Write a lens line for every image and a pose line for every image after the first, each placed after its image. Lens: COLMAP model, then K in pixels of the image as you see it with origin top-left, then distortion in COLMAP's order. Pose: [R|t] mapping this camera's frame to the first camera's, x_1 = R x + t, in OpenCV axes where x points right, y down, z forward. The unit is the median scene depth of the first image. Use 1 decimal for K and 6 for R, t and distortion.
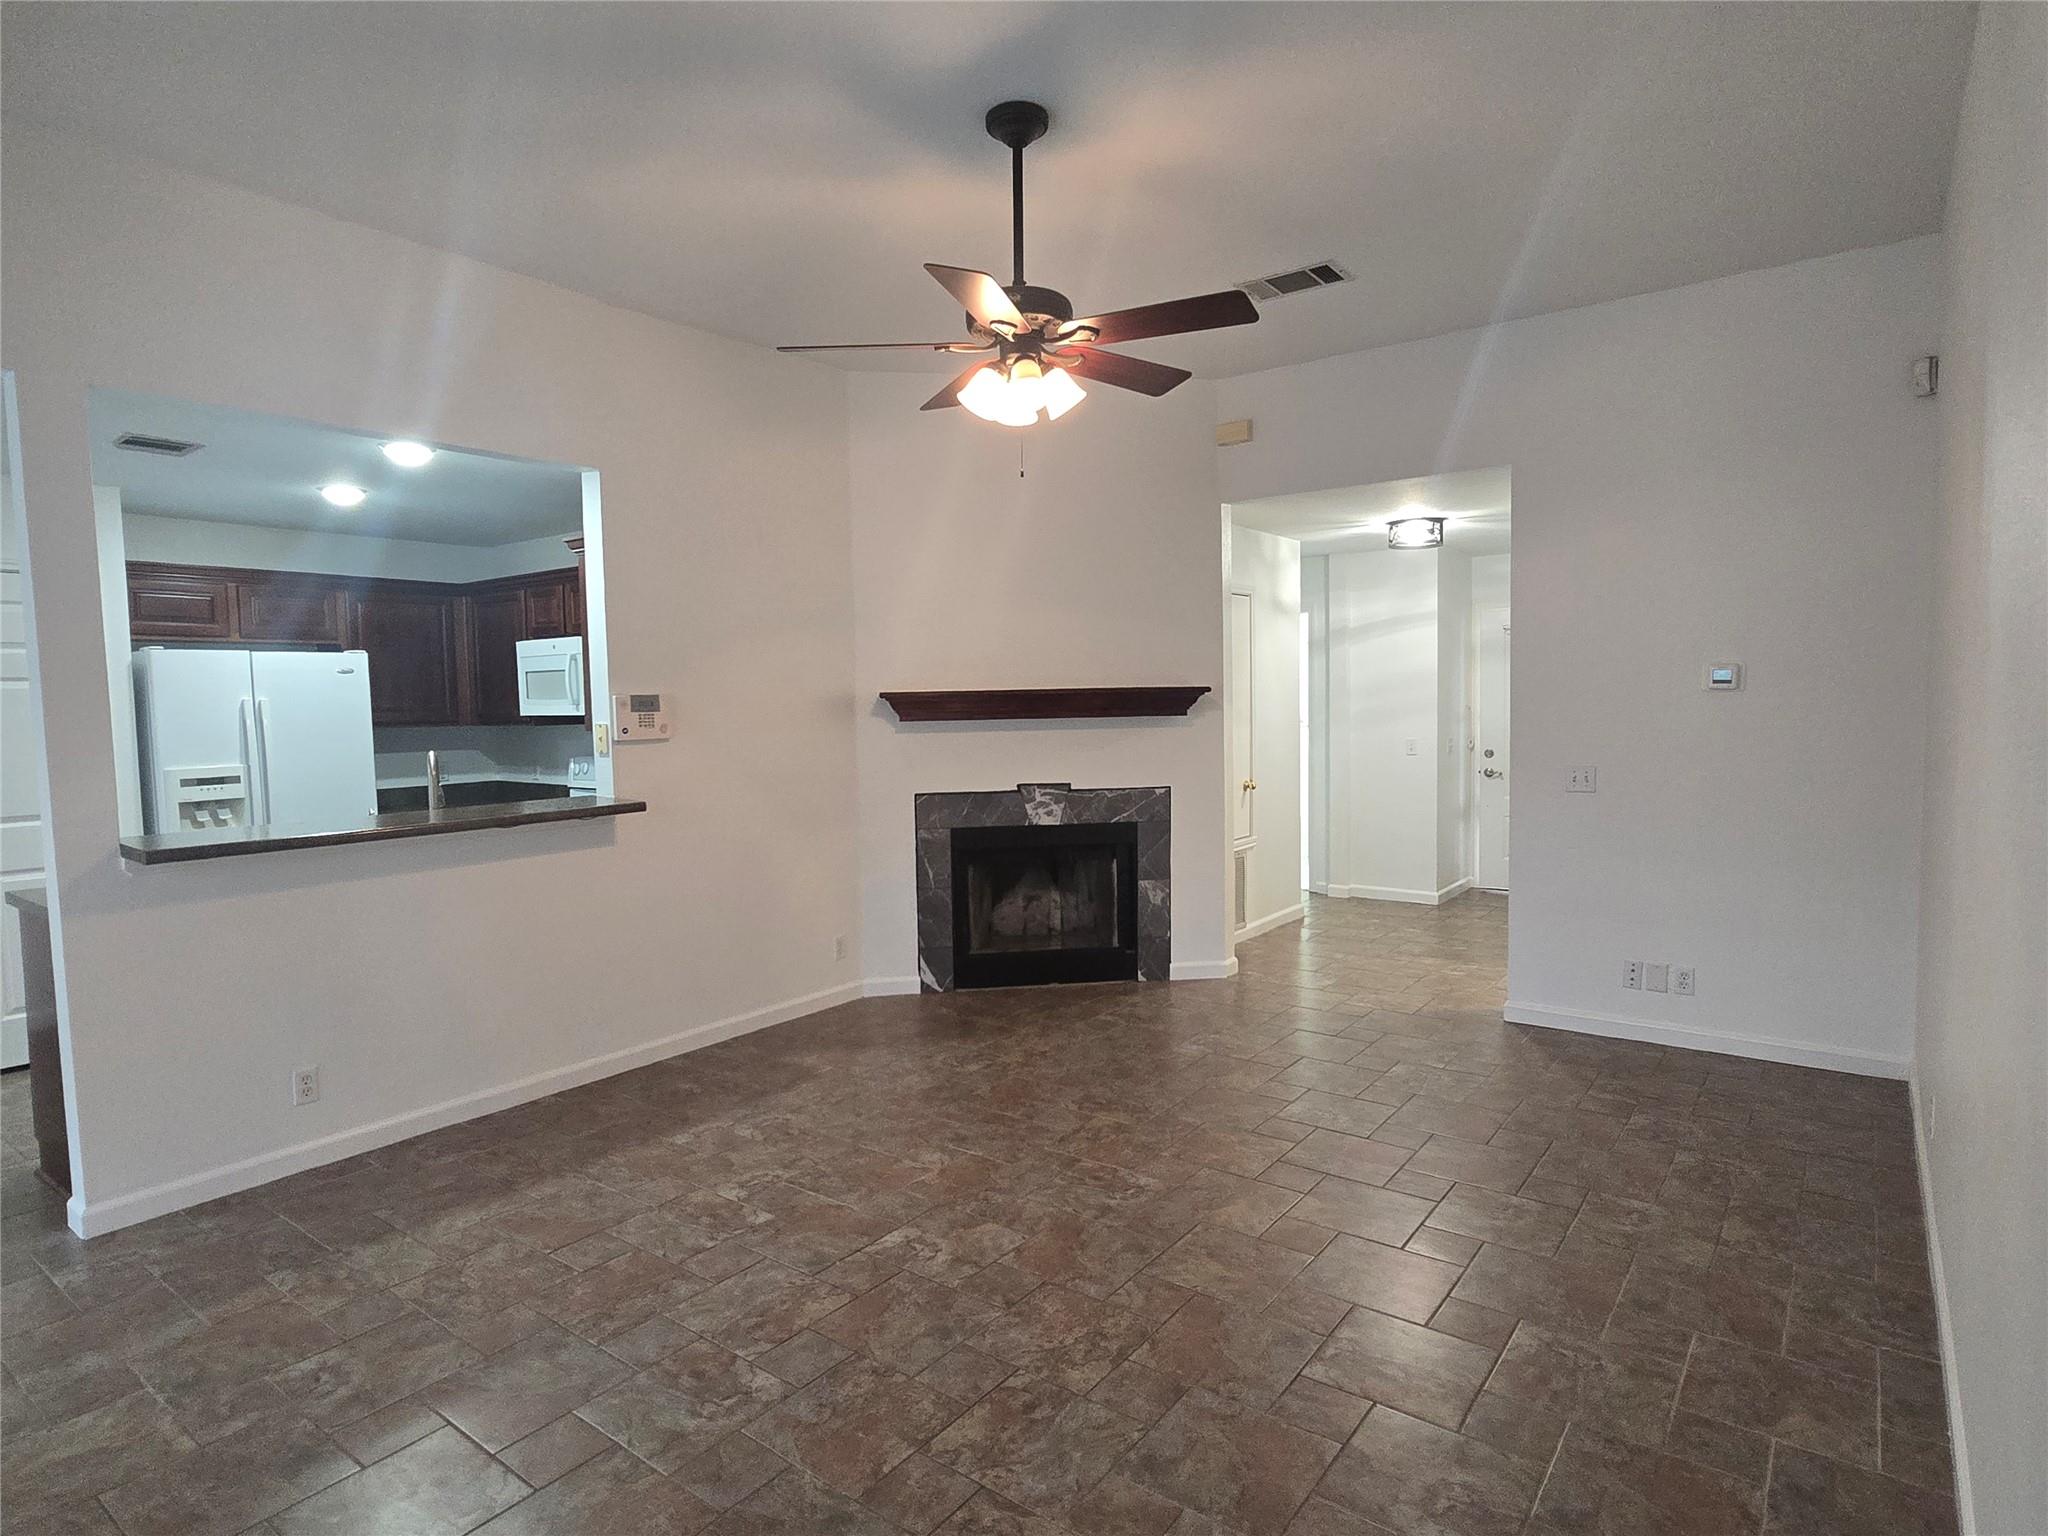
lens RADIAL K [[1122.8, 0, 1019.9], [0, 1122.8, 768.2], [0, 0, 1]] dist [-0.011685, 0.003357]
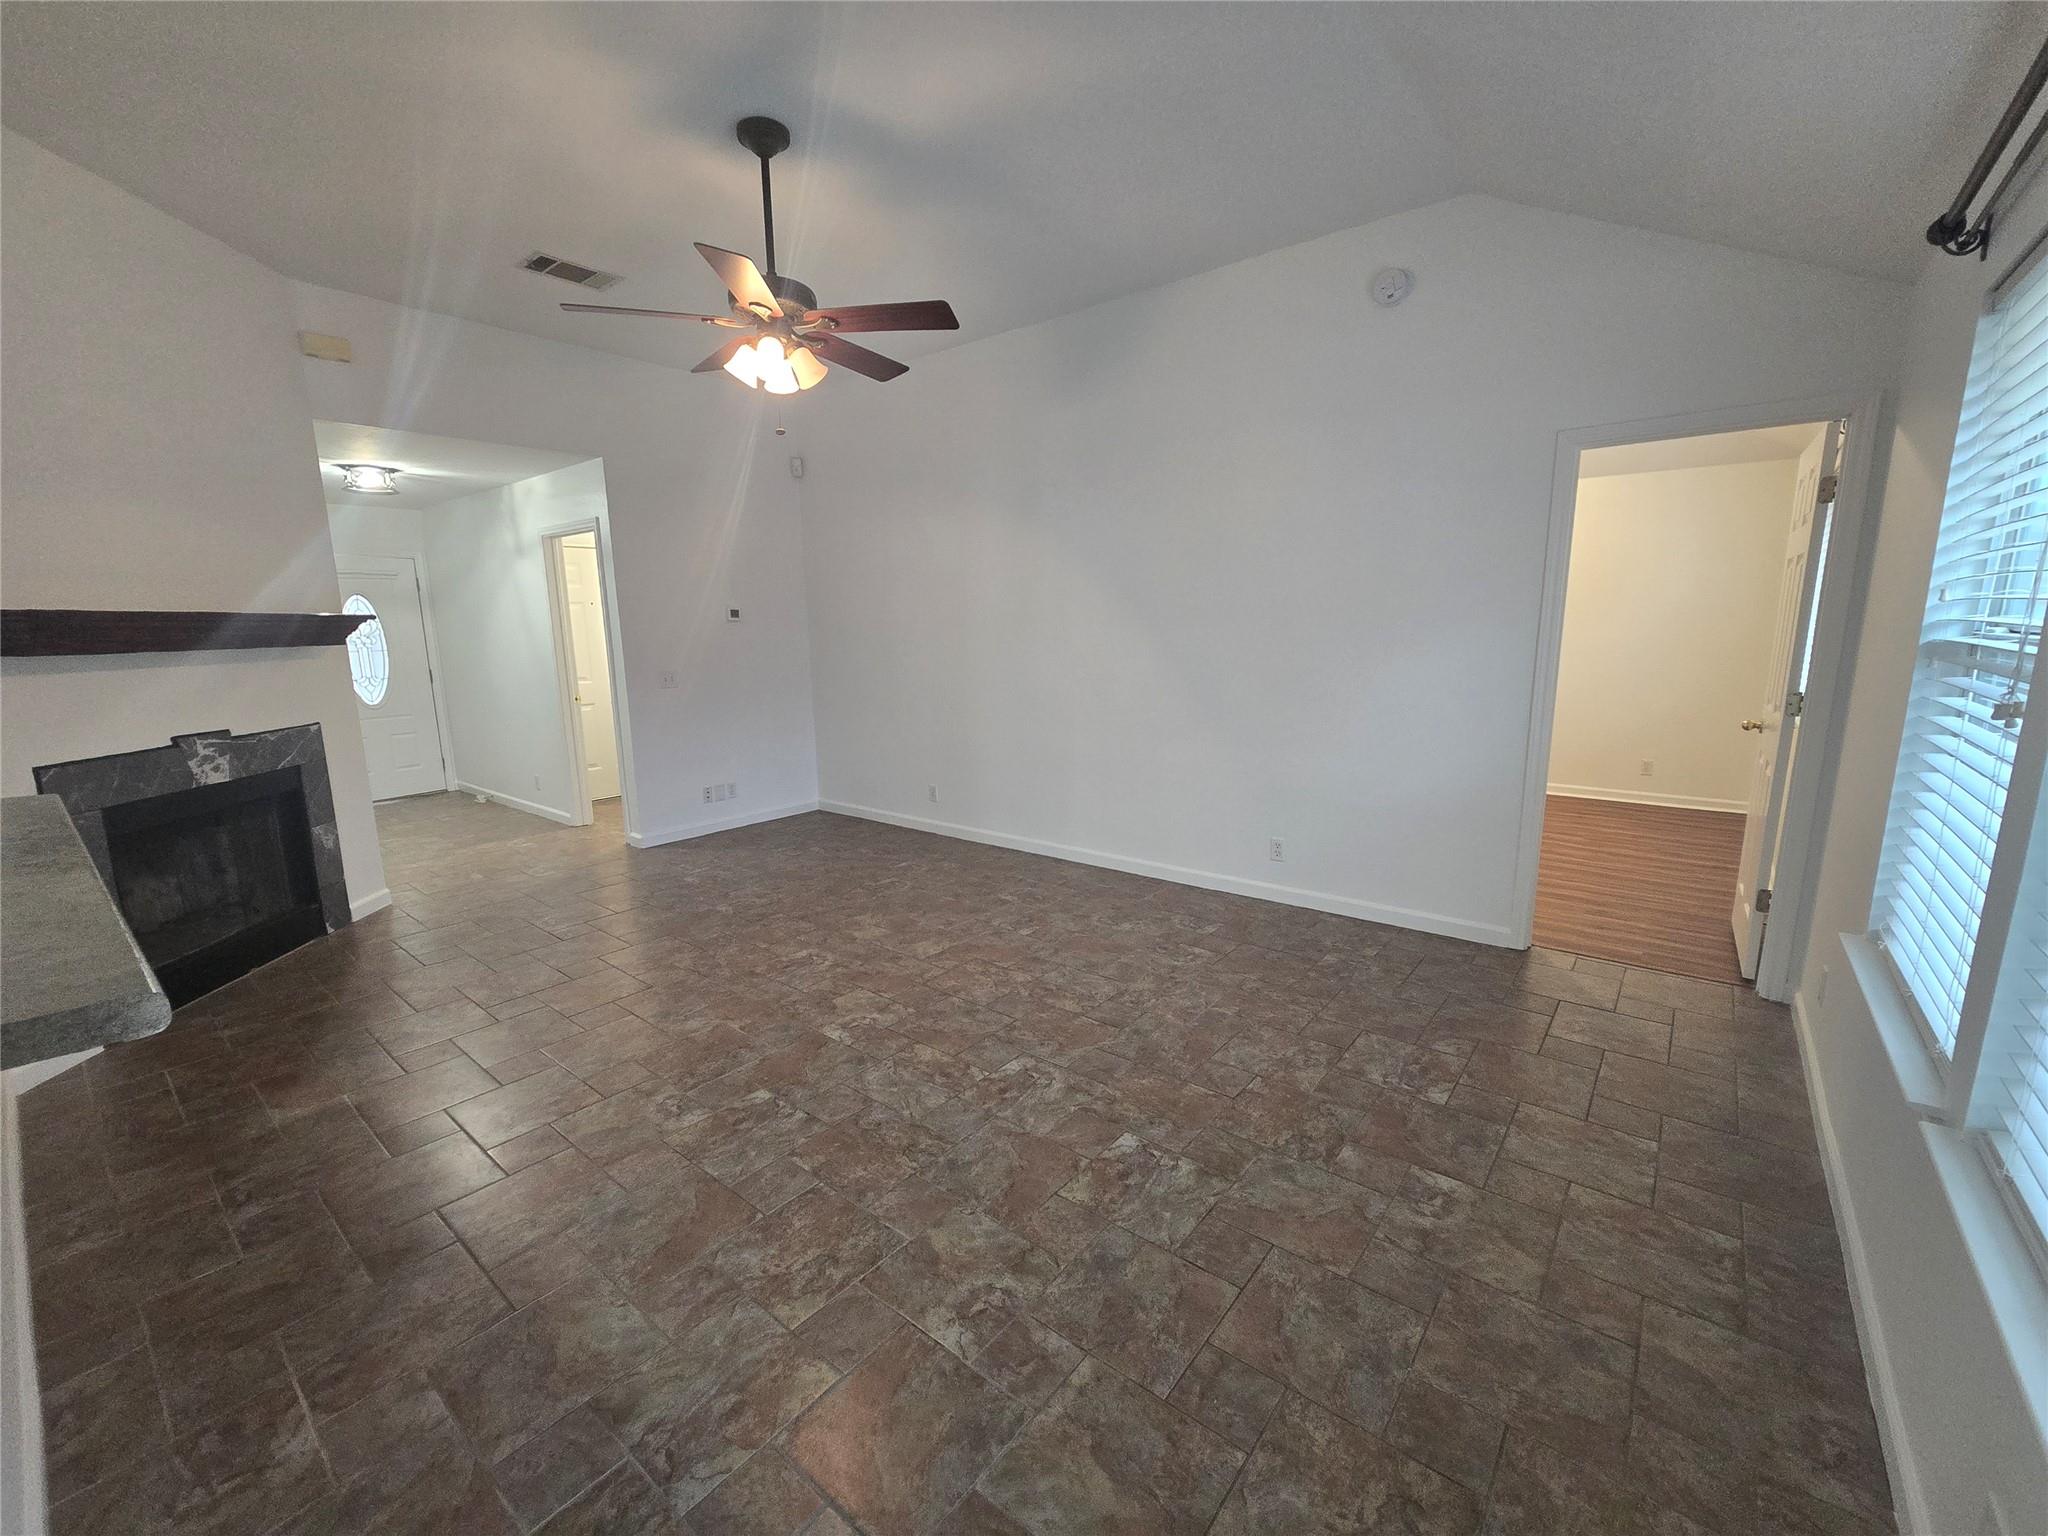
lens RADIAL K [[841.8, 0, 1021.6], [0, 841.8, 774.8], [0, 0, 1]] dist [-0.007747, 0.000426]
pose [[0.035626, -0.162418, 0.986079, -0.784474], [0.080024, 0.984000, 0.159184, -0.007376], [-0.996156, 0.073239, 0.048053, 0.559850]]
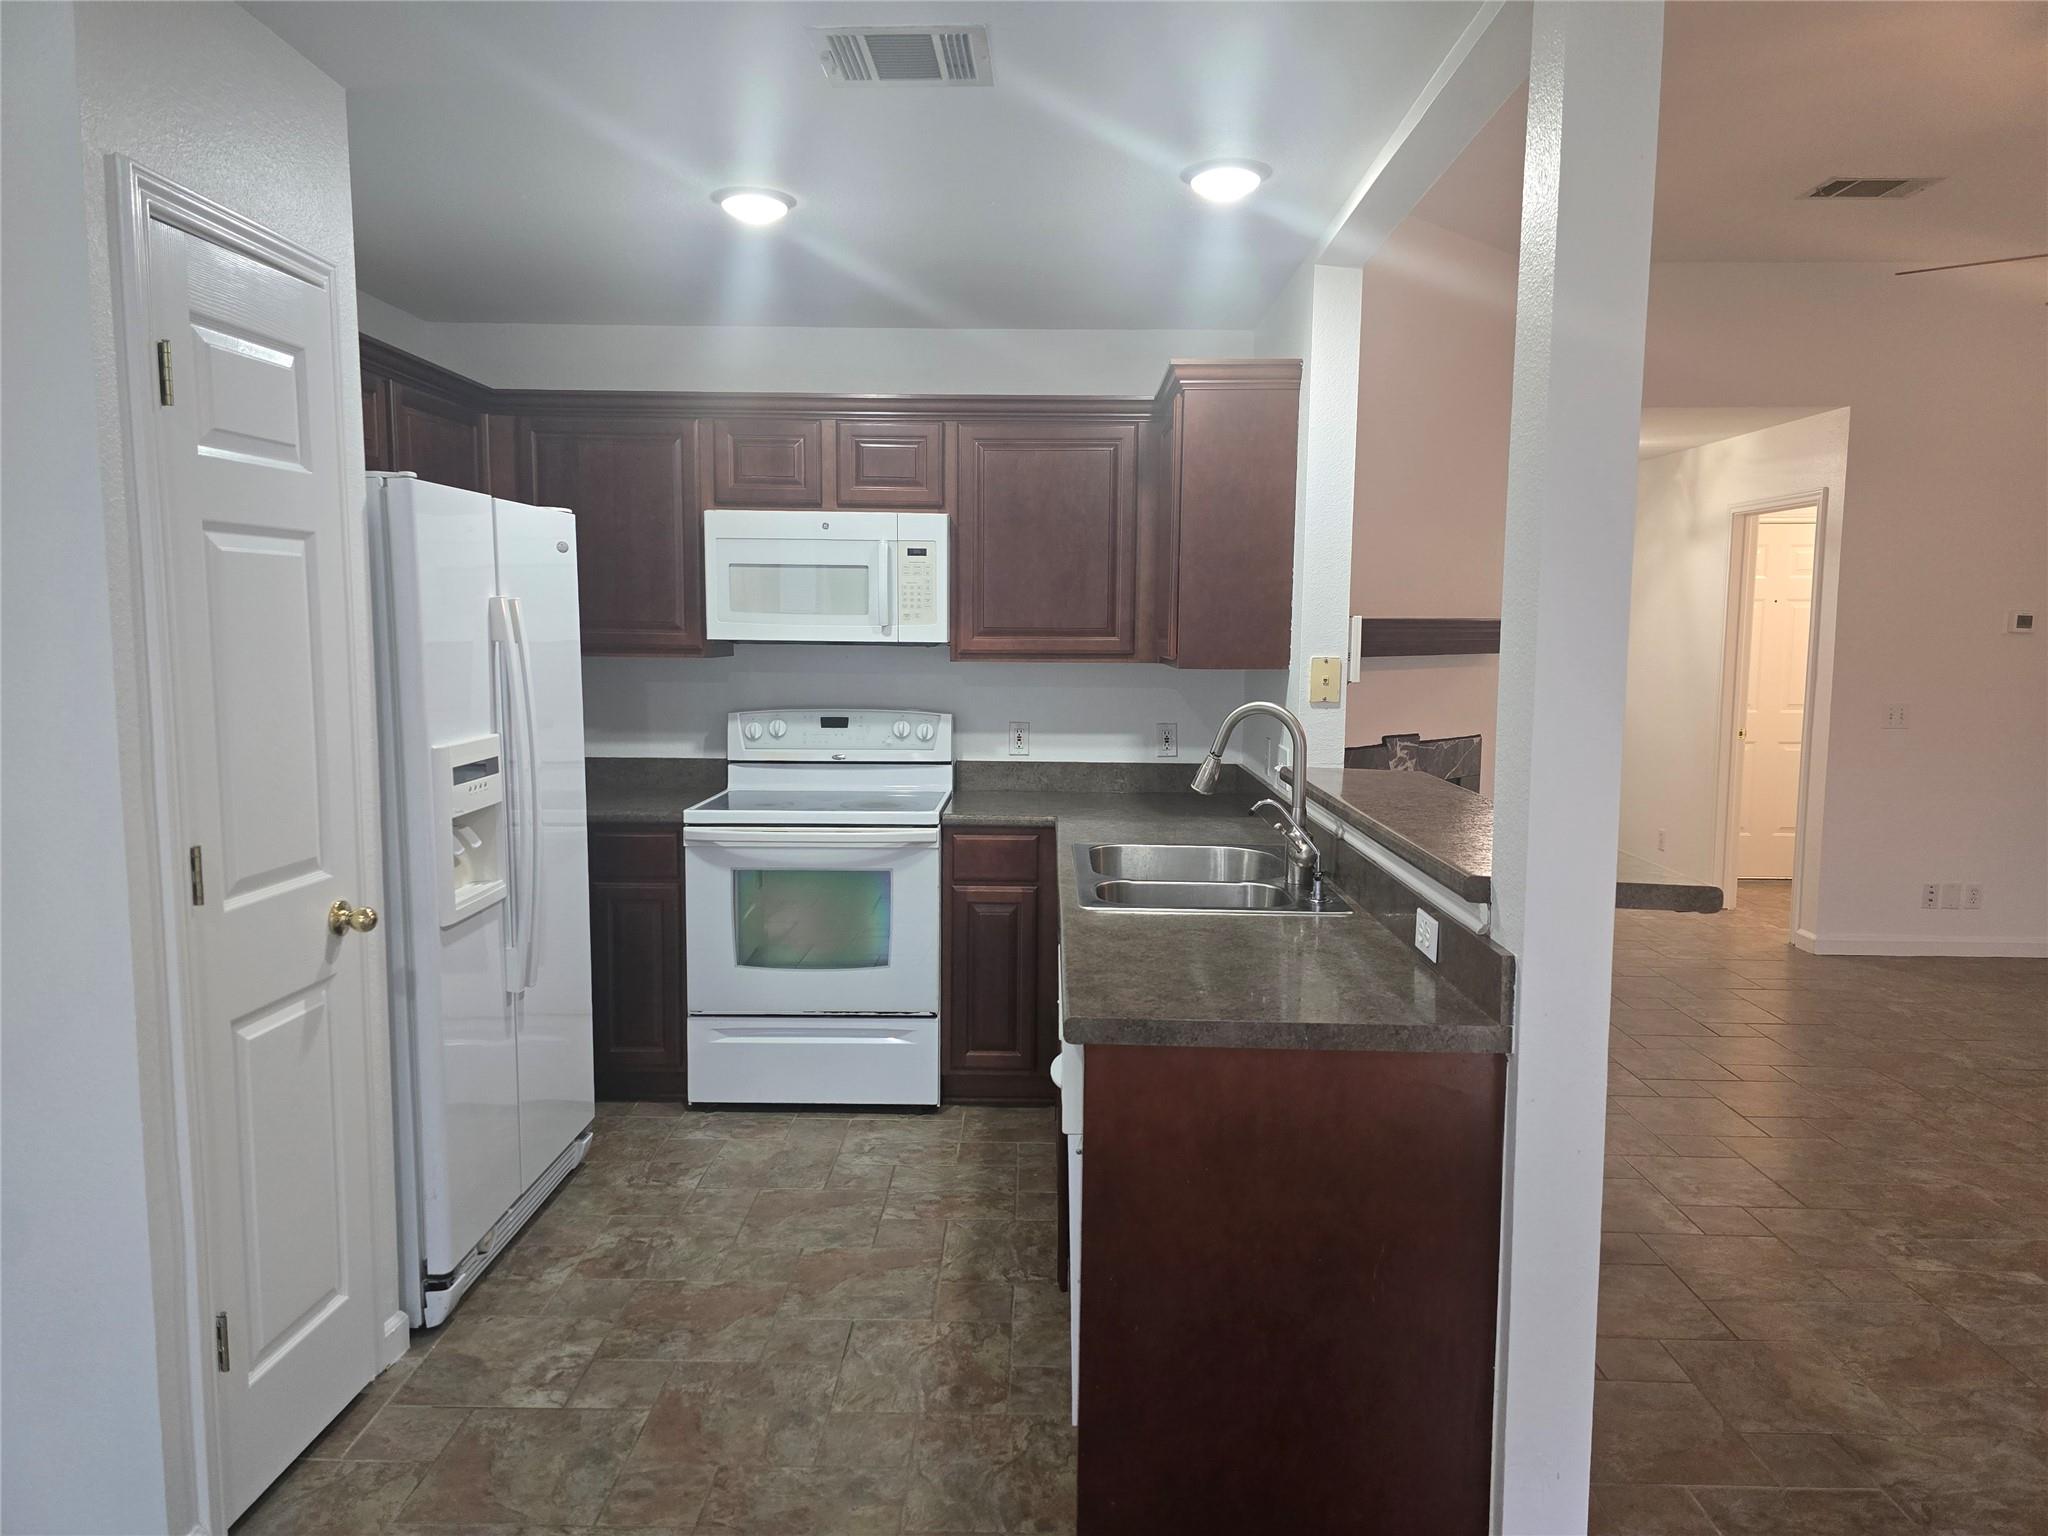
lens RADIAL K [[1379.3, 0, 1021.8], [0, 1379.3, 761.4], [0, 0, 1]] dist [0.063365, -0.055408]
pose [[0.807671, -0.035663, 0.588553, -1.126095], [0.017214, 0.999170, 0.036922, -0.012576], [-0.589382, -0.019689, 0.807615, 0.505144]]
